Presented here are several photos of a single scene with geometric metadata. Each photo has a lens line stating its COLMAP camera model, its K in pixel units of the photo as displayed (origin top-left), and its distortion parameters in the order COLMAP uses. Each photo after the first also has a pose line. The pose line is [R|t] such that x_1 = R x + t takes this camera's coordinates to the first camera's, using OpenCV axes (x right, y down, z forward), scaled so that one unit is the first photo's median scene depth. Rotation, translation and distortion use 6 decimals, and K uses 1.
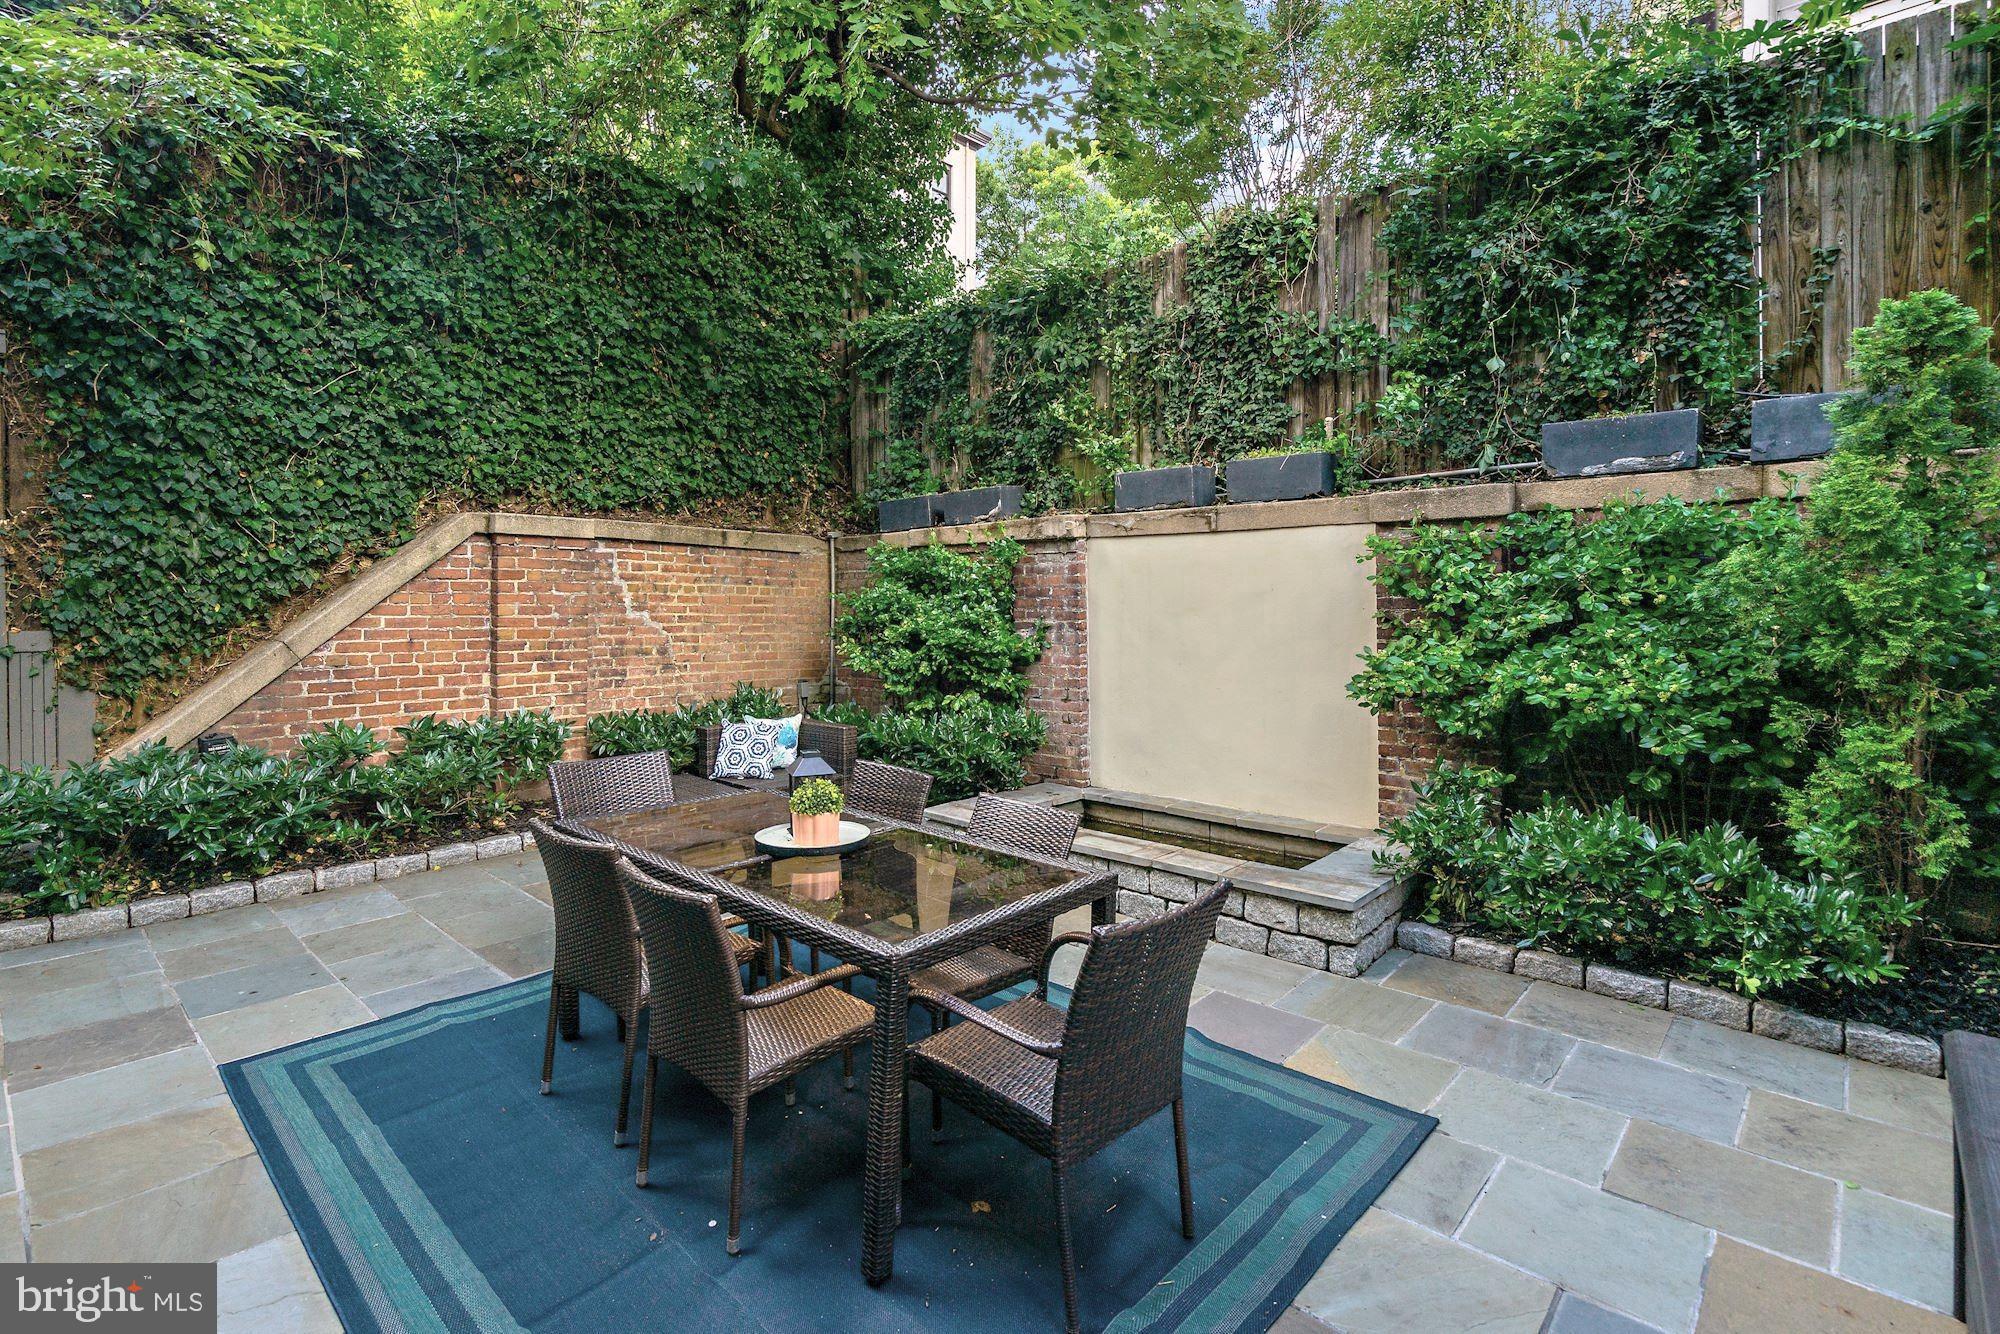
lens RADIAL K [[921.0, 0, 1067.2], [0, 921.0, 610.4], [0, 0, 1]] dist [0.007686, -0.000420]
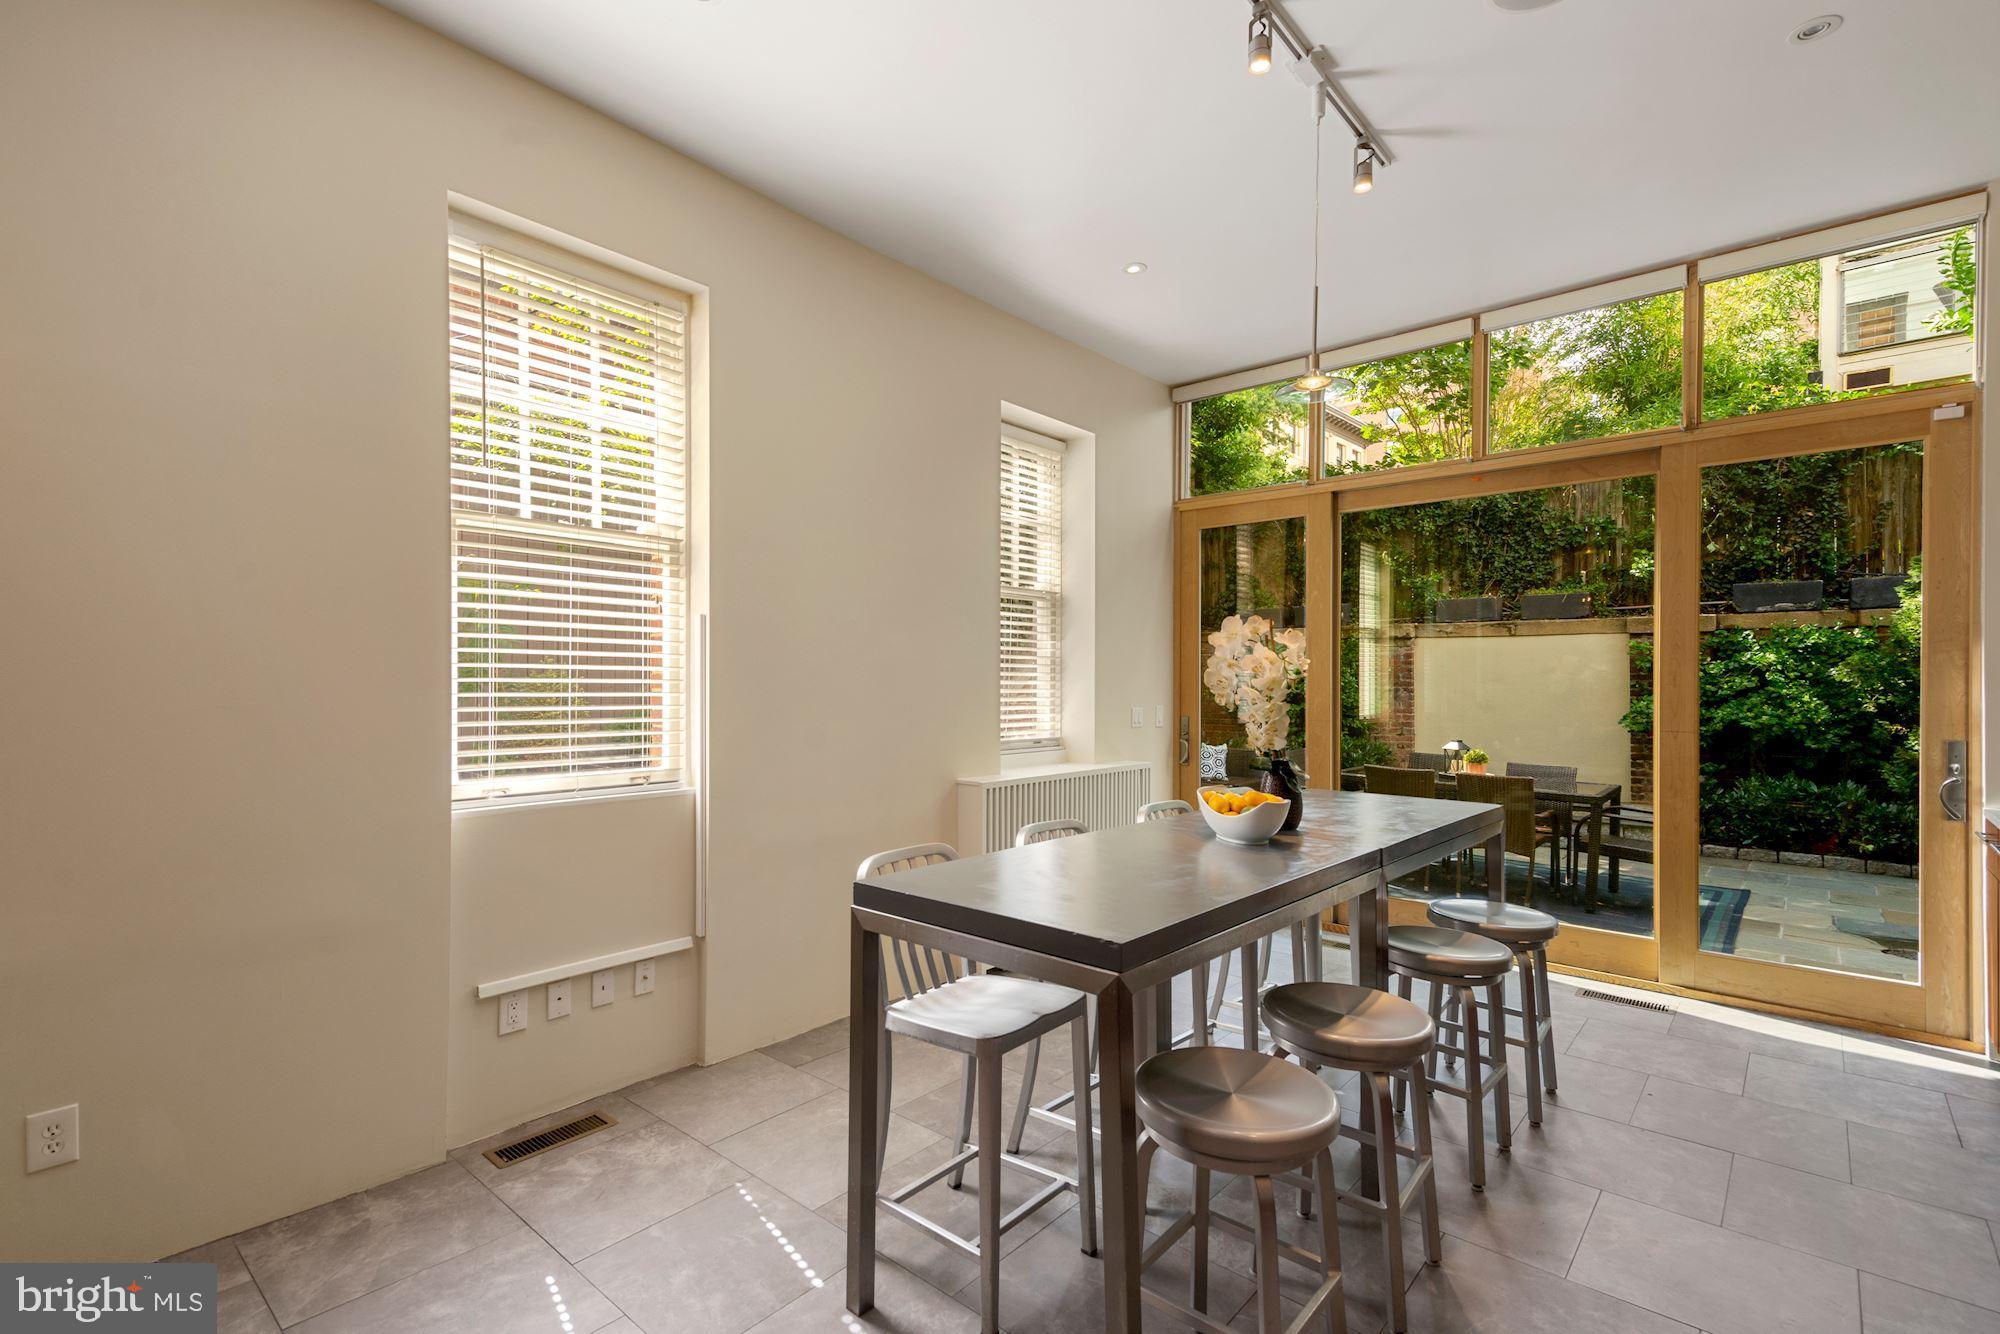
lens RADIAL K [[921.0, 0, 1001.7], [0, 921.0, 674.2], [0, 0, 1]] dist [0.007686, -0.000420]
pose [[0.999964, 0.005238, 0.006663, -1.079900], [-0.005143, 0.999886, -0.014203, 0.022725], [-0.006737, 0.014168, 0.999877, -0.967003]]
